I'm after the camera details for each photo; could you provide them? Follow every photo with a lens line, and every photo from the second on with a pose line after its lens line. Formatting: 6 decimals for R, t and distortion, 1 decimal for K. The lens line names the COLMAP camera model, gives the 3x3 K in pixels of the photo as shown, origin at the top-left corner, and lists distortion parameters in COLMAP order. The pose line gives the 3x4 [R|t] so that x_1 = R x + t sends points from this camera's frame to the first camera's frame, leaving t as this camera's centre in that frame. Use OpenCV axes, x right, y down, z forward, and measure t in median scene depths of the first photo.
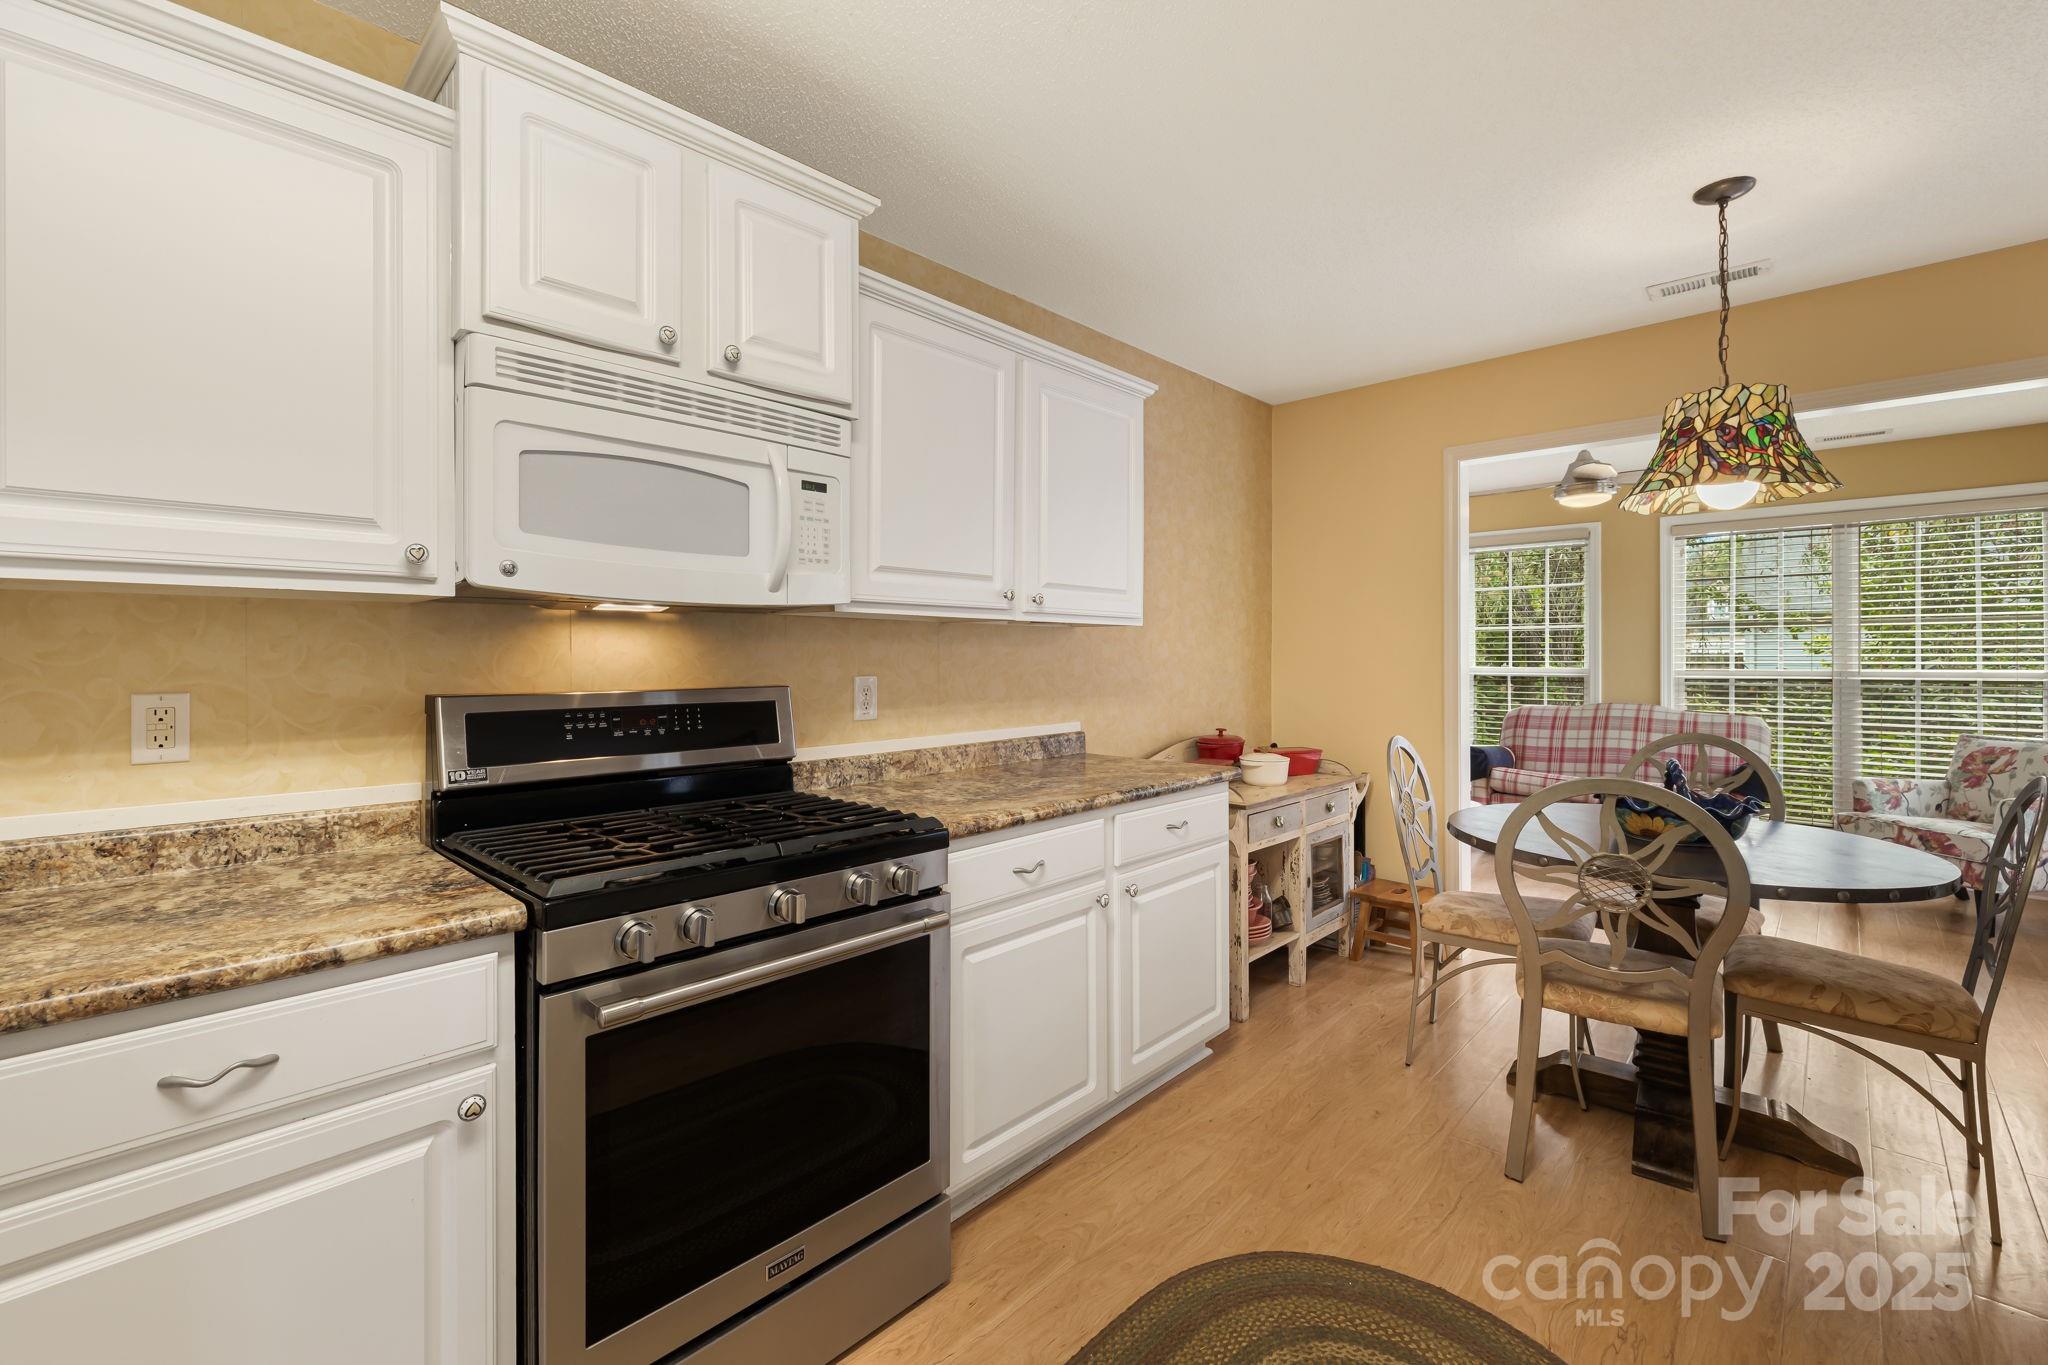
lens RADIAL K [[944.1, 0, 1025.0], [0, 944.1, 648.1], [0, 0, 1]] dist [0.030337, 0.000003]
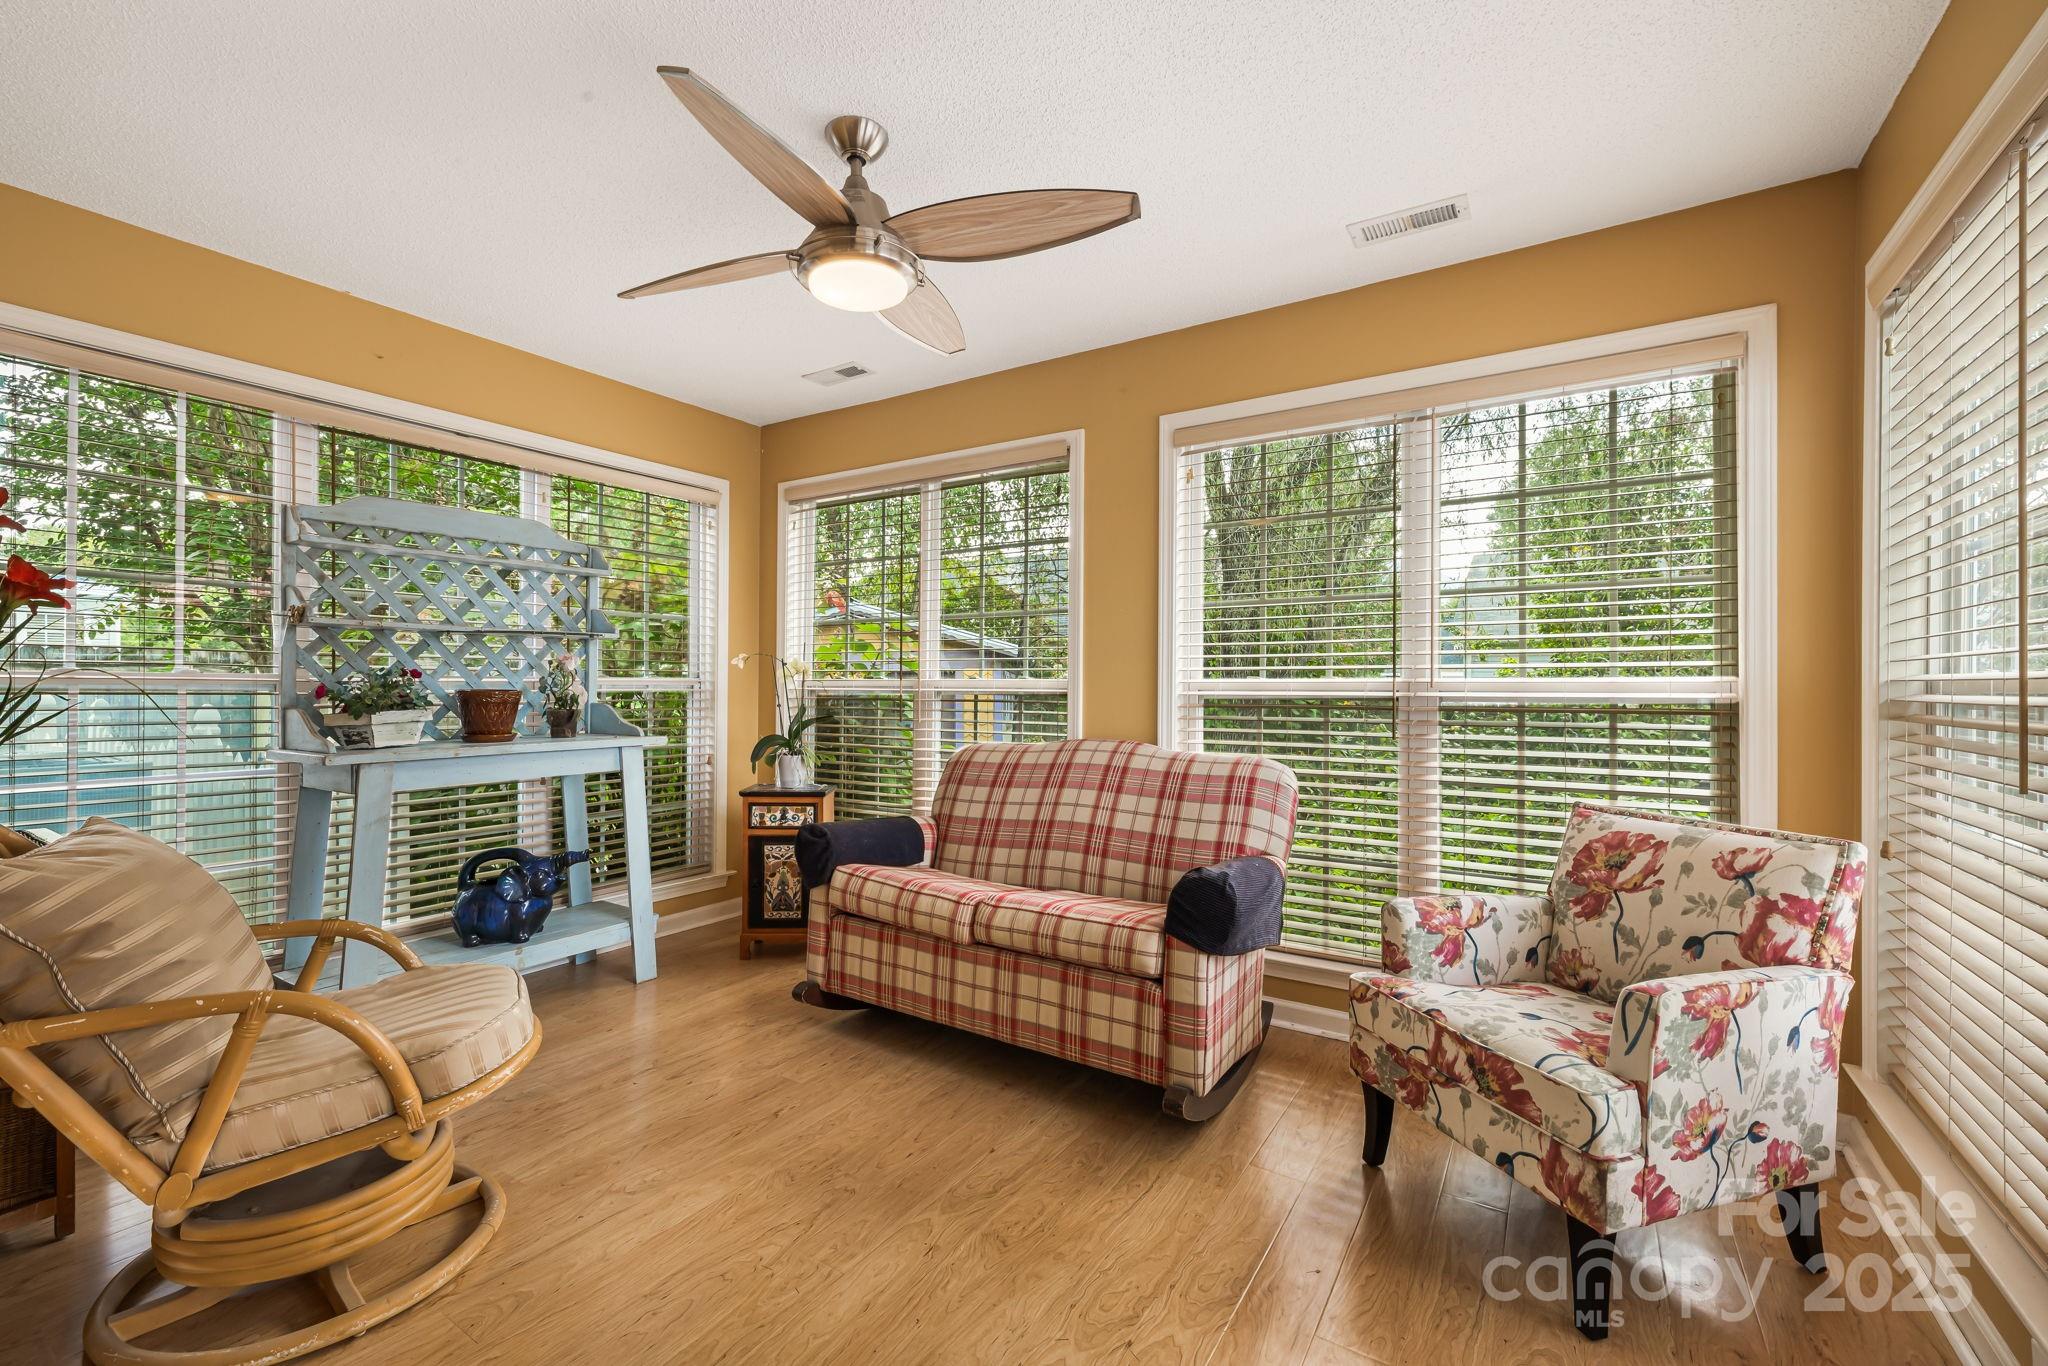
lens RADIAL K [[874.3, 0, 1024.0], [0, 874.3, 683.0], [0, 0, 1]] dist [-0.000505, 0.000059]
pose [[0.988993, 0.004009, 0.147909, 0.536754], [-0.004819, 0.999975, 0.005119, 0.022281], [-0.147885, -0.005775, 0.988988, 0.519482]]
